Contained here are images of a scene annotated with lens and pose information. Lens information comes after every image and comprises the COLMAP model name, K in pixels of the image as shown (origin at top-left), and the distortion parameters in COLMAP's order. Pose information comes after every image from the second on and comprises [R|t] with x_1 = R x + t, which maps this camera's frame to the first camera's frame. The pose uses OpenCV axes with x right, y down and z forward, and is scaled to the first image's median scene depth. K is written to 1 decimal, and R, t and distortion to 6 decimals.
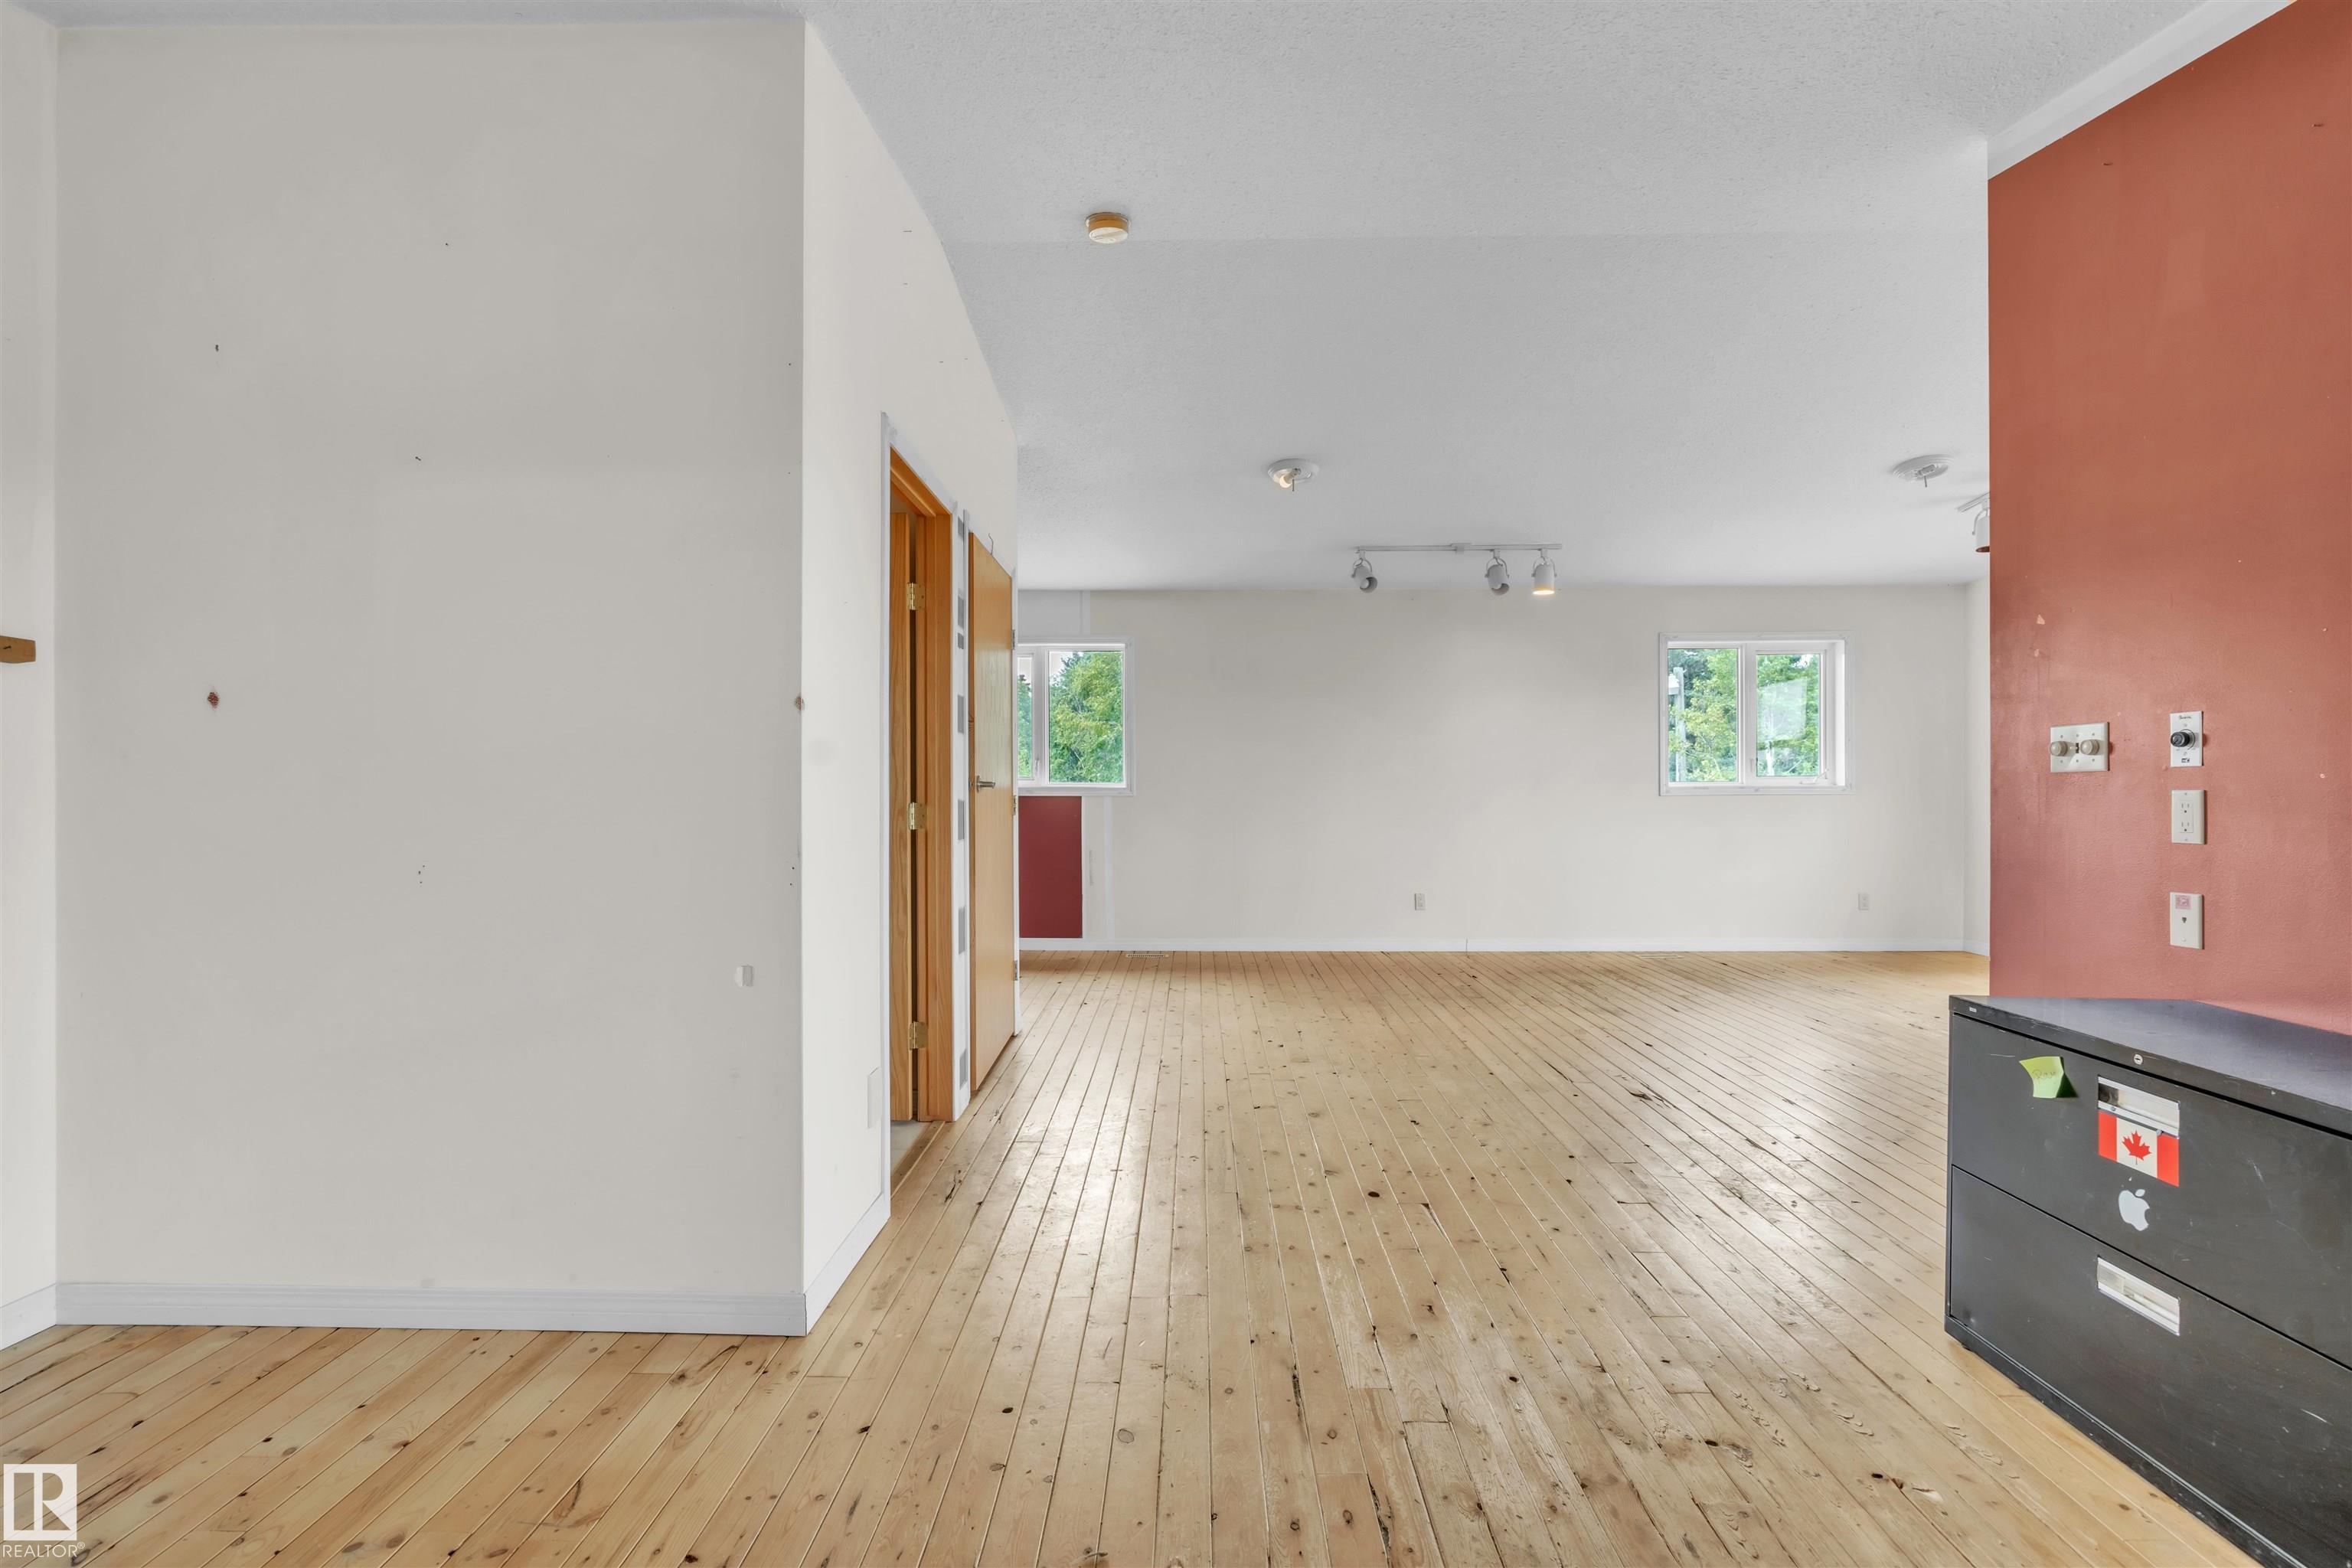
lens RADIAL K [[1074.3, 0, 1180.7], [0, 1074.3, 777.1], [0, 0, 1]] dist [-0.001024, 0.001595]
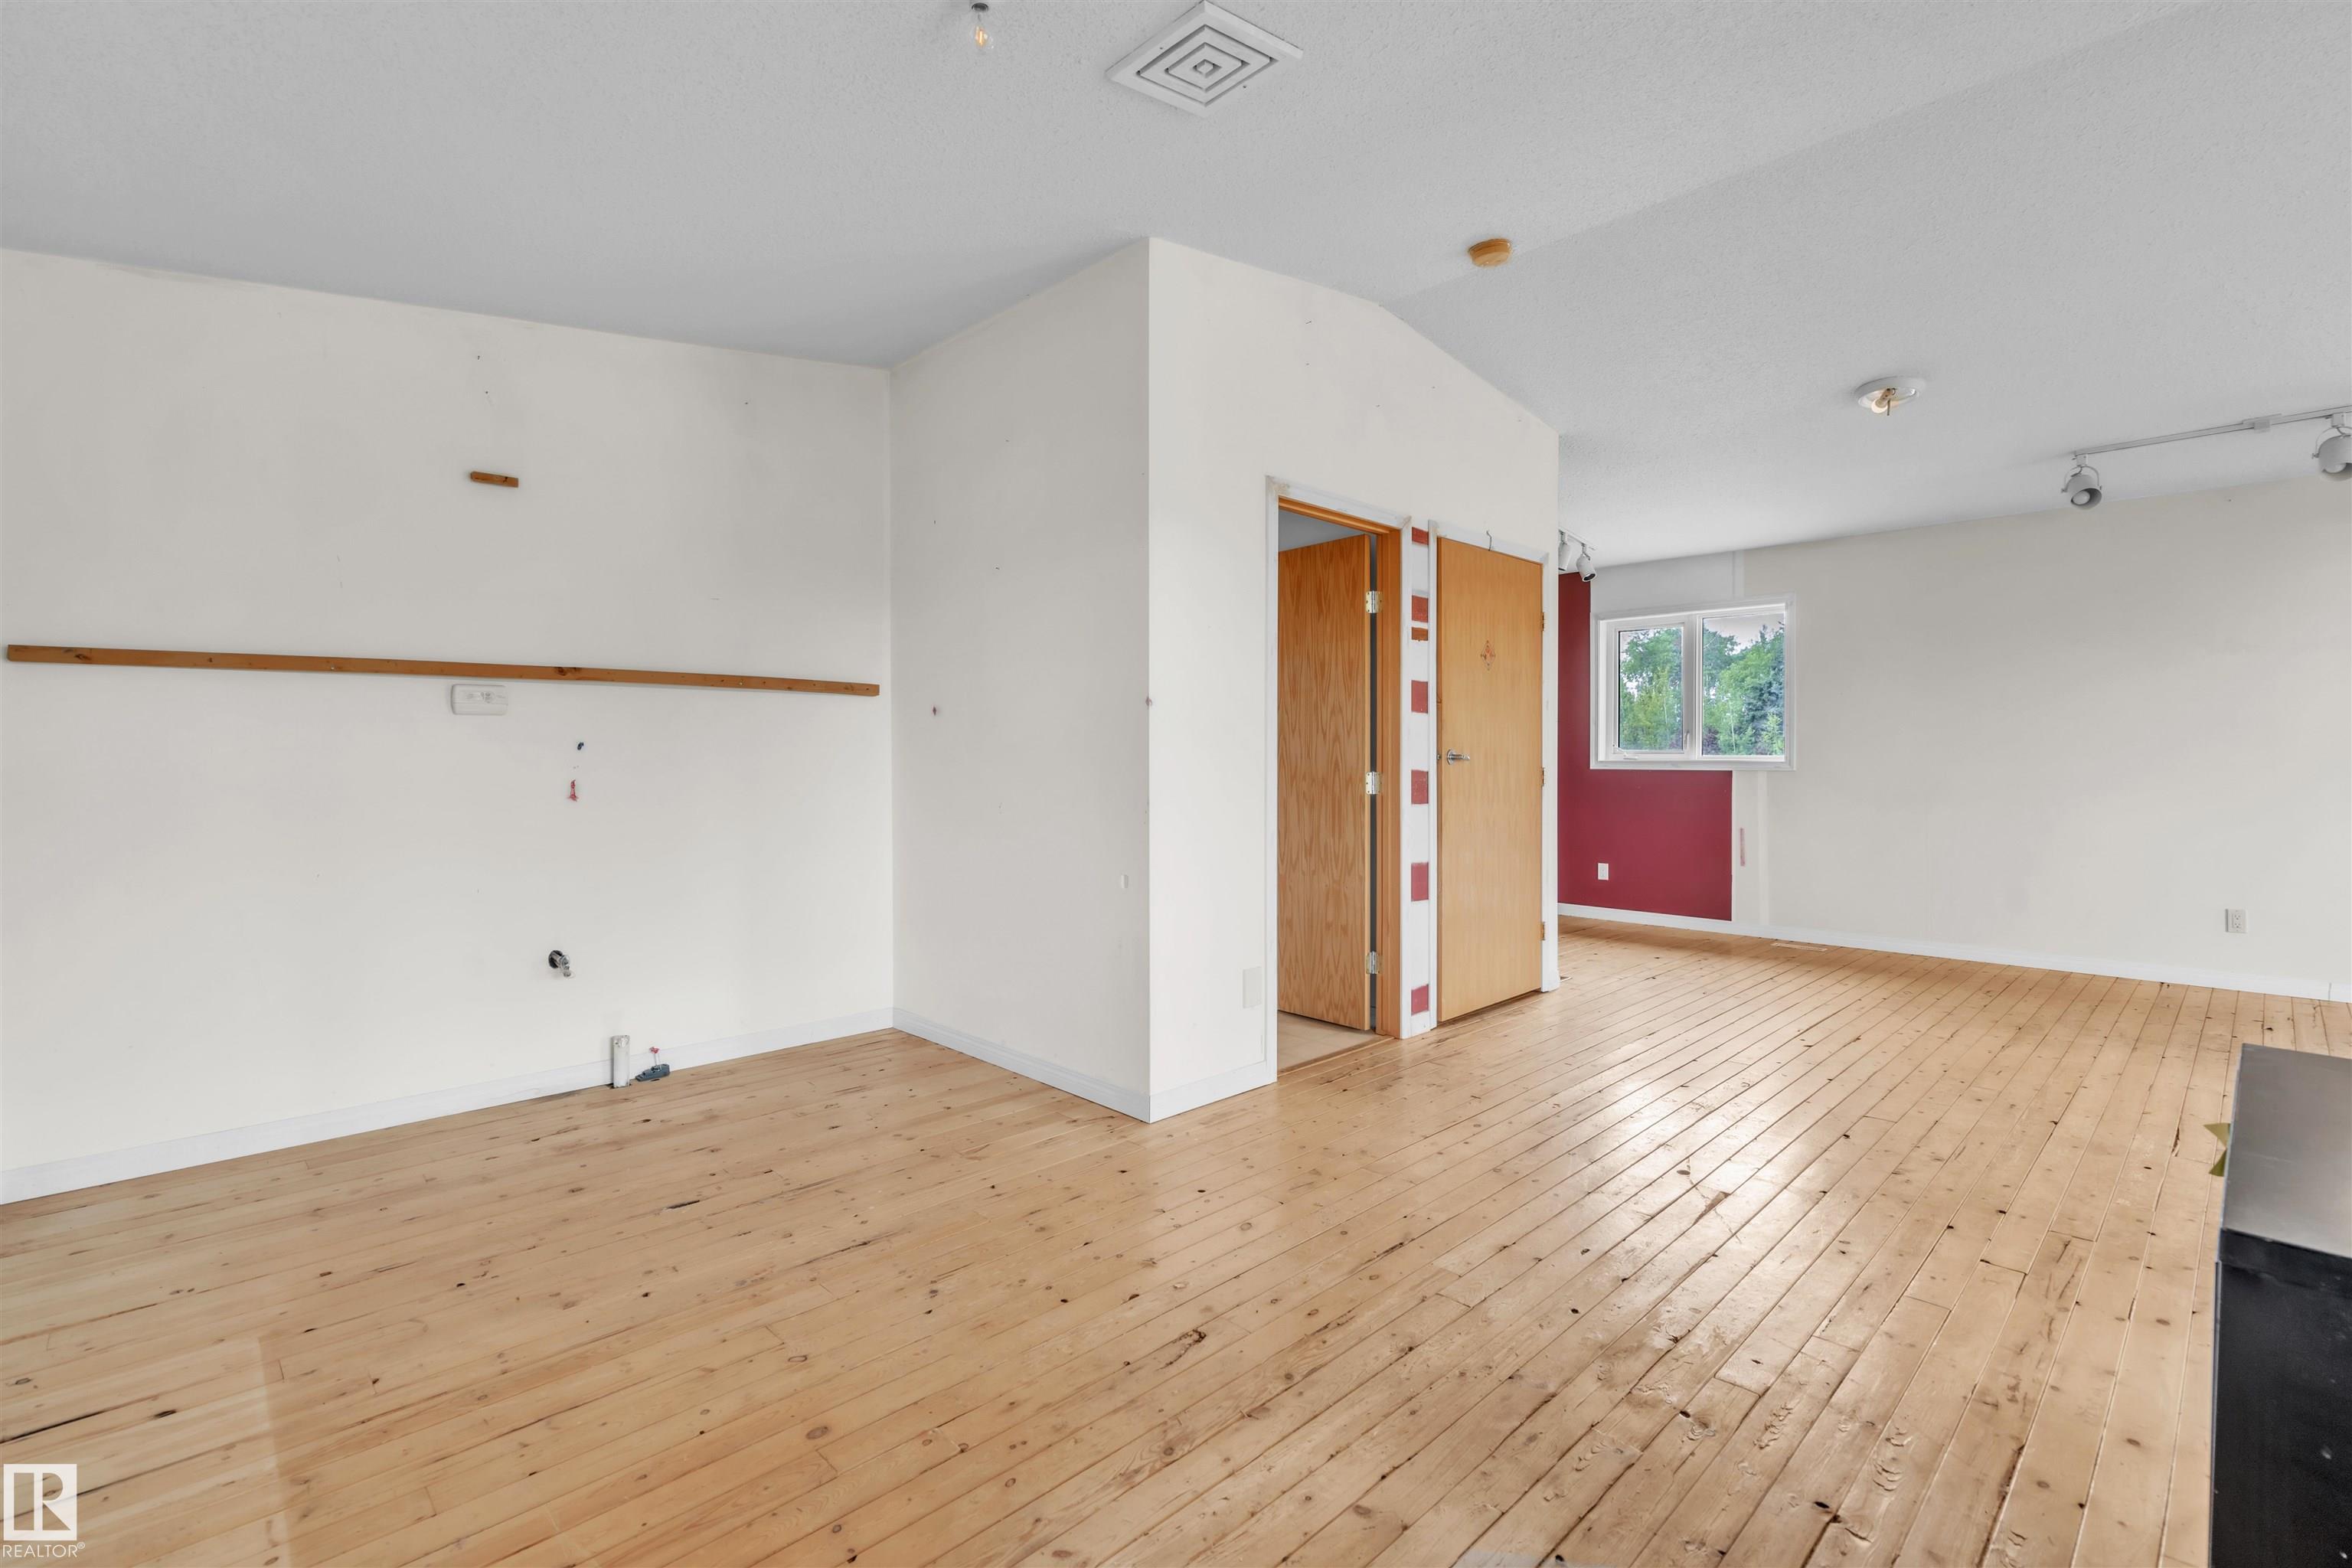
lens RADIAL K [[1074.3, 0, 1181.1], [0, 1074.3, 781.9], [0, 0, 1]] dist [-0.001024, 0.001595]
pose [[0.708333, 0.016740, -0.705680, 0.456864], [0.003520, 0.999623, 0.027246, 0.001125], [0.705869, -0.021783, 0.708007, -0.014615]]
